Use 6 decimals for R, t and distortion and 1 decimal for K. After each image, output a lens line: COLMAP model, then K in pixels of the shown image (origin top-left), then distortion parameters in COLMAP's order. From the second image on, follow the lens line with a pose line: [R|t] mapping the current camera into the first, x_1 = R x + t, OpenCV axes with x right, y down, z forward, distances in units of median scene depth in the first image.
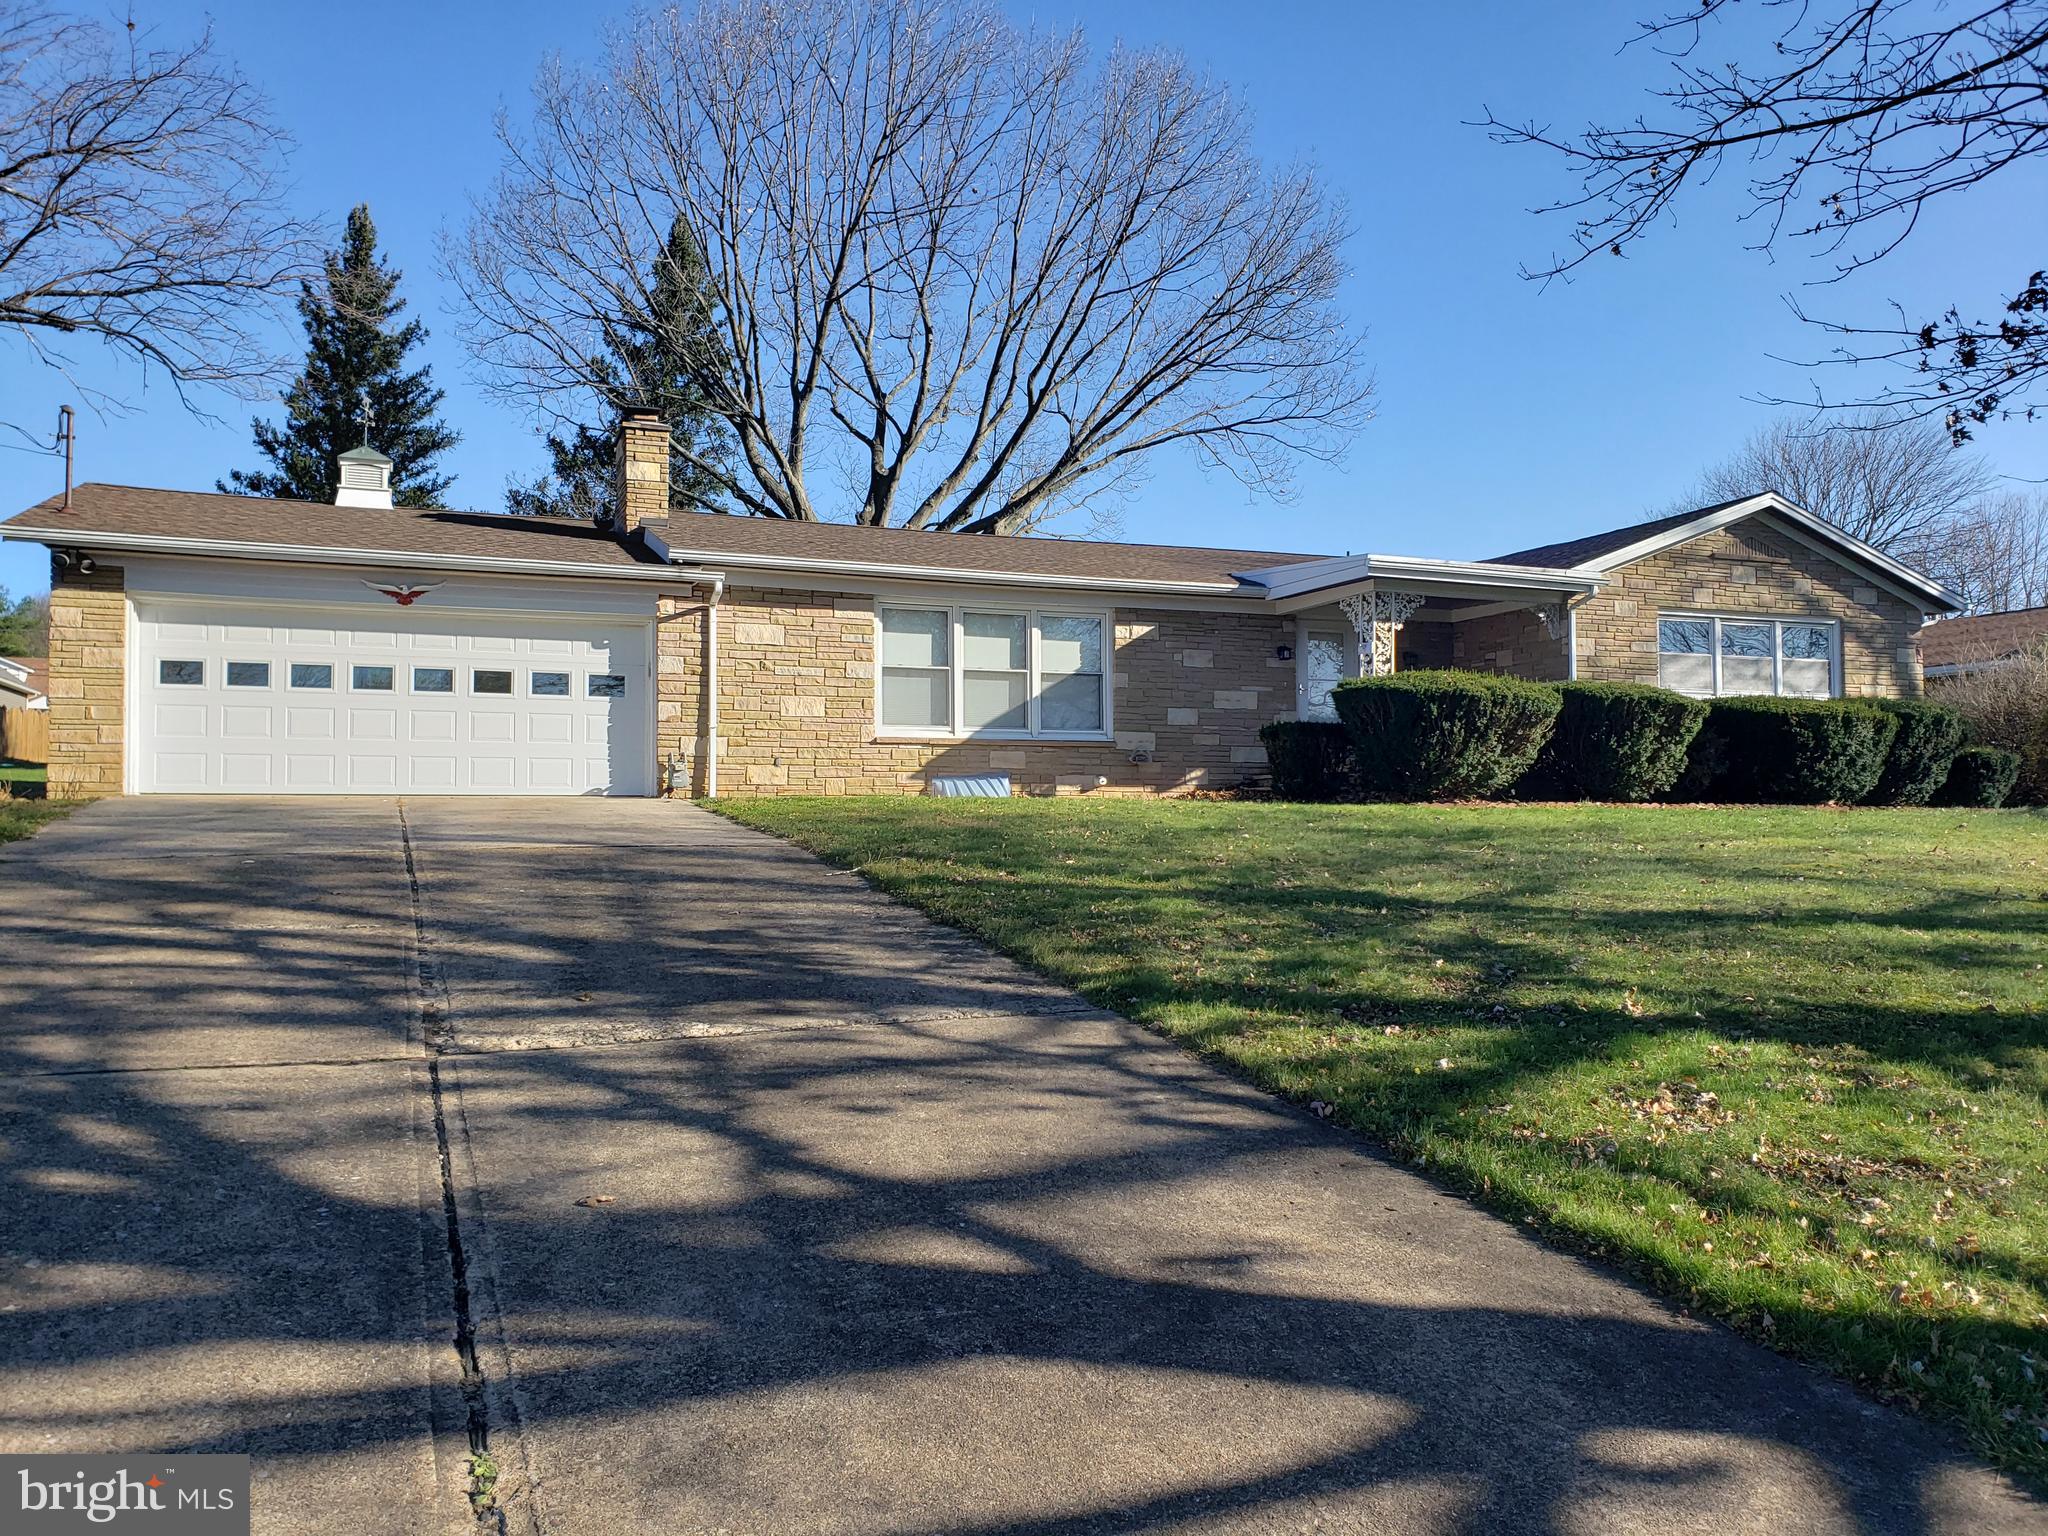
lens RADIAL K [[1598.8, 0, 1011.7], [0, 1598.8, 788.8], [0, 0, 1]] dist [0.124917, -0.215763]
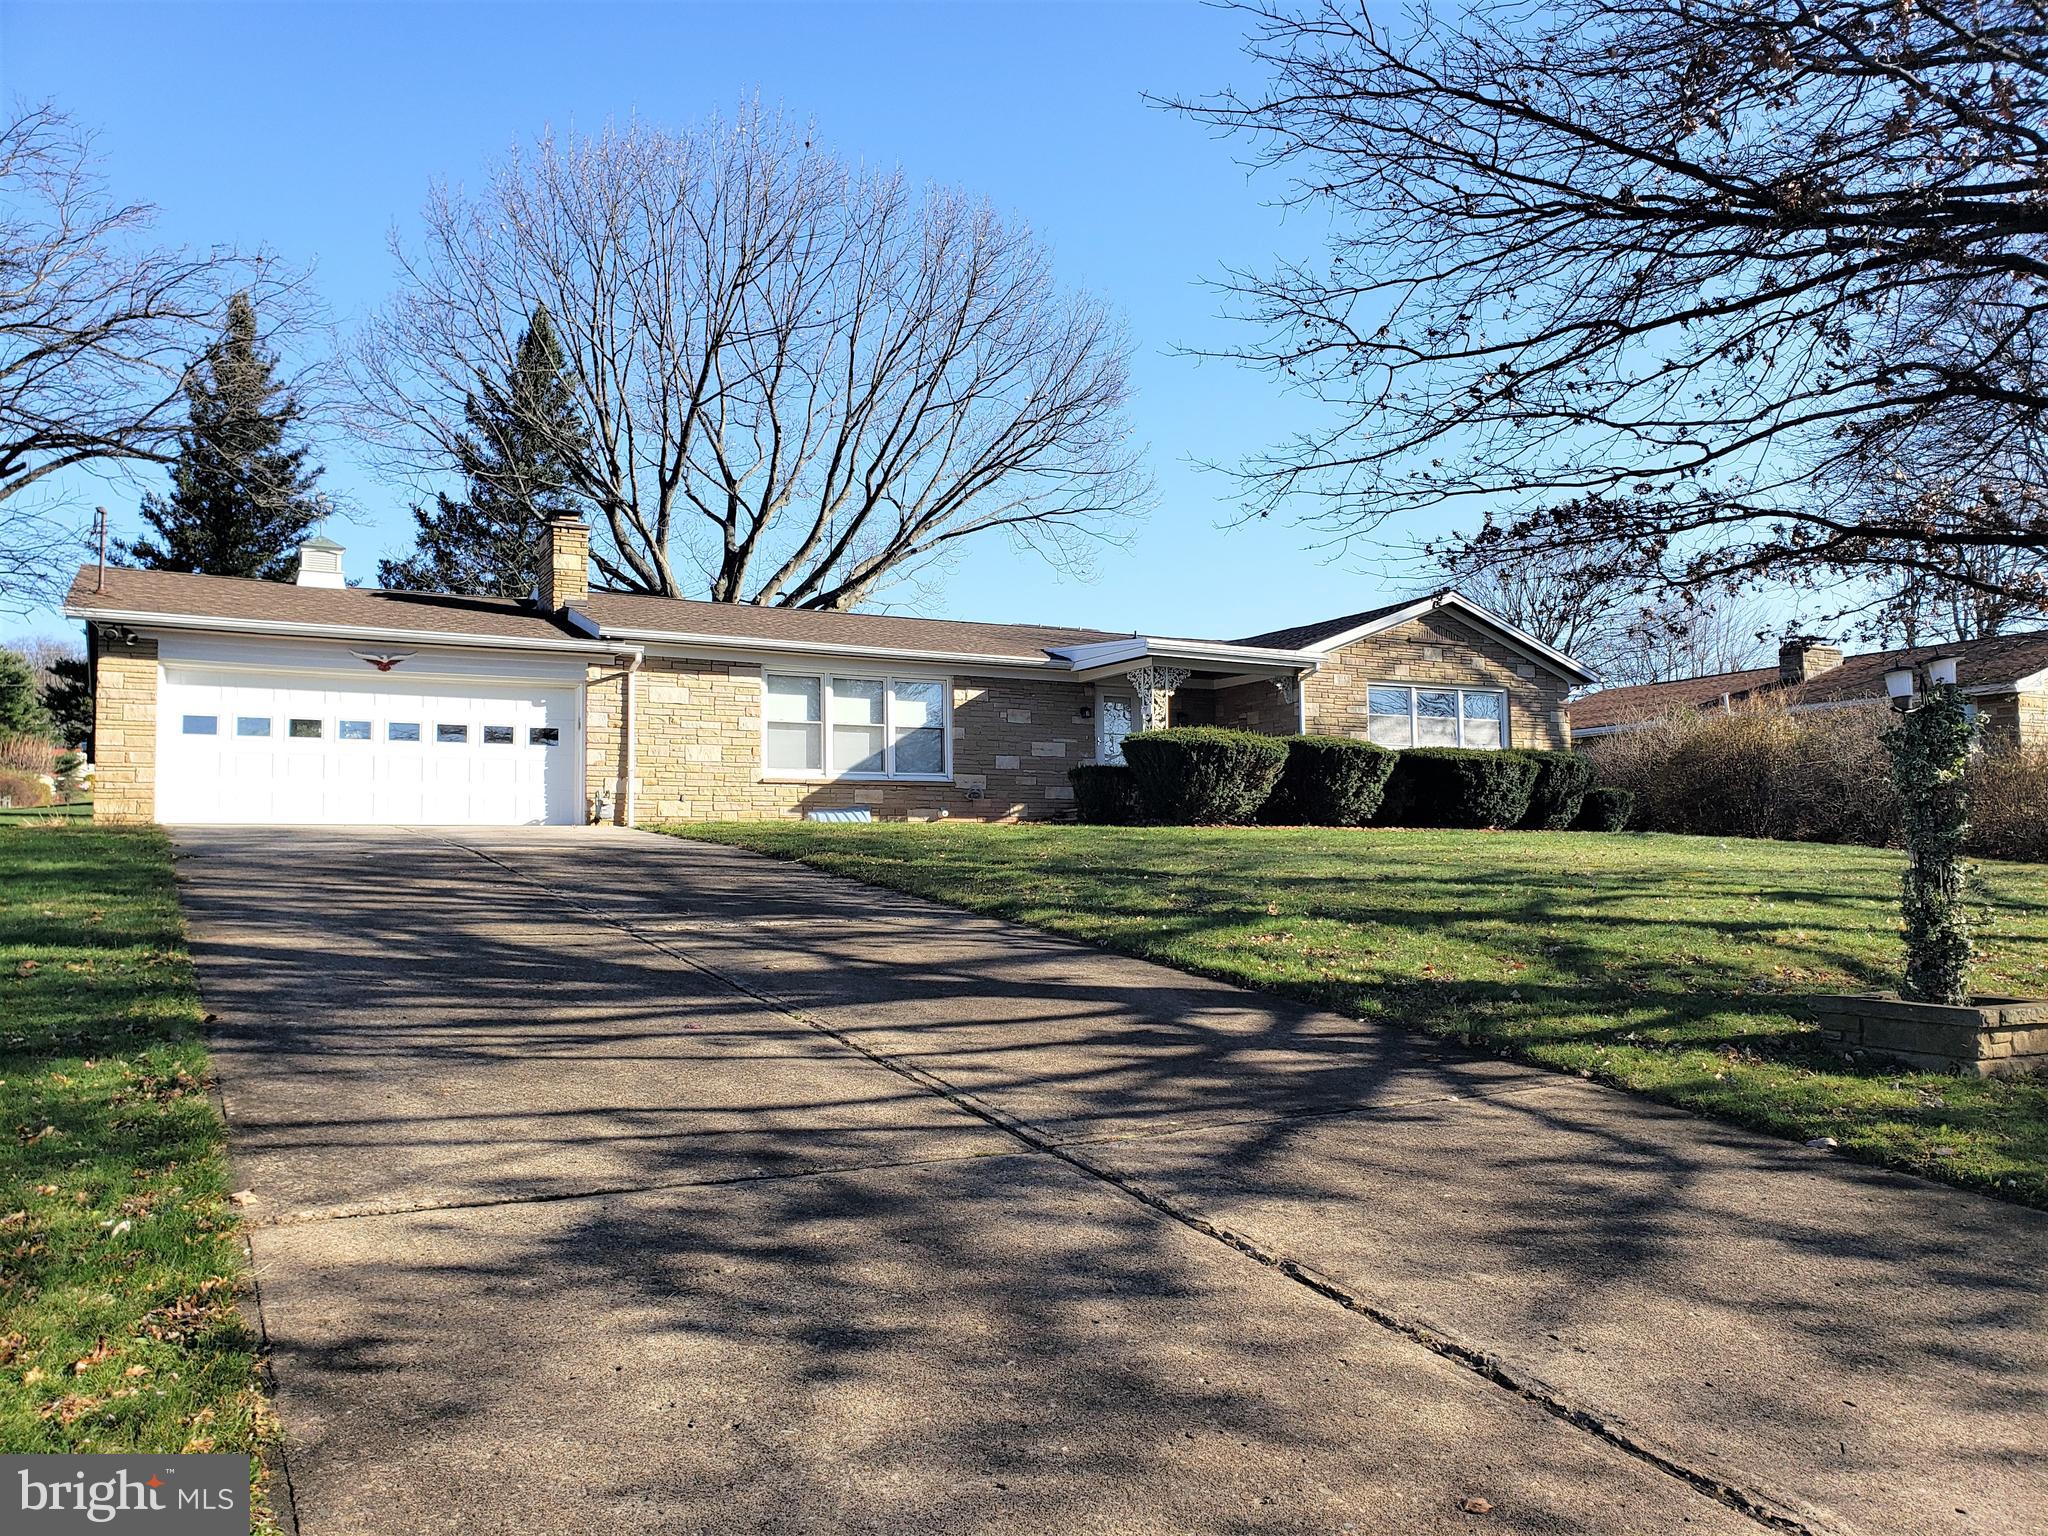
lens RADIAL K [[1598.8, 0, 1011.7], [0, 1598.8, 788.8], [0, 0, 1]] dist [0.124917, -0.215763]
pose [[0.992756, -0.001177, 0.120144, -0.041939], [0.005249, 0.999422, -0.033582, 0.018619], [-0.120035, 0.033970, 0.992188, -0.255344]]
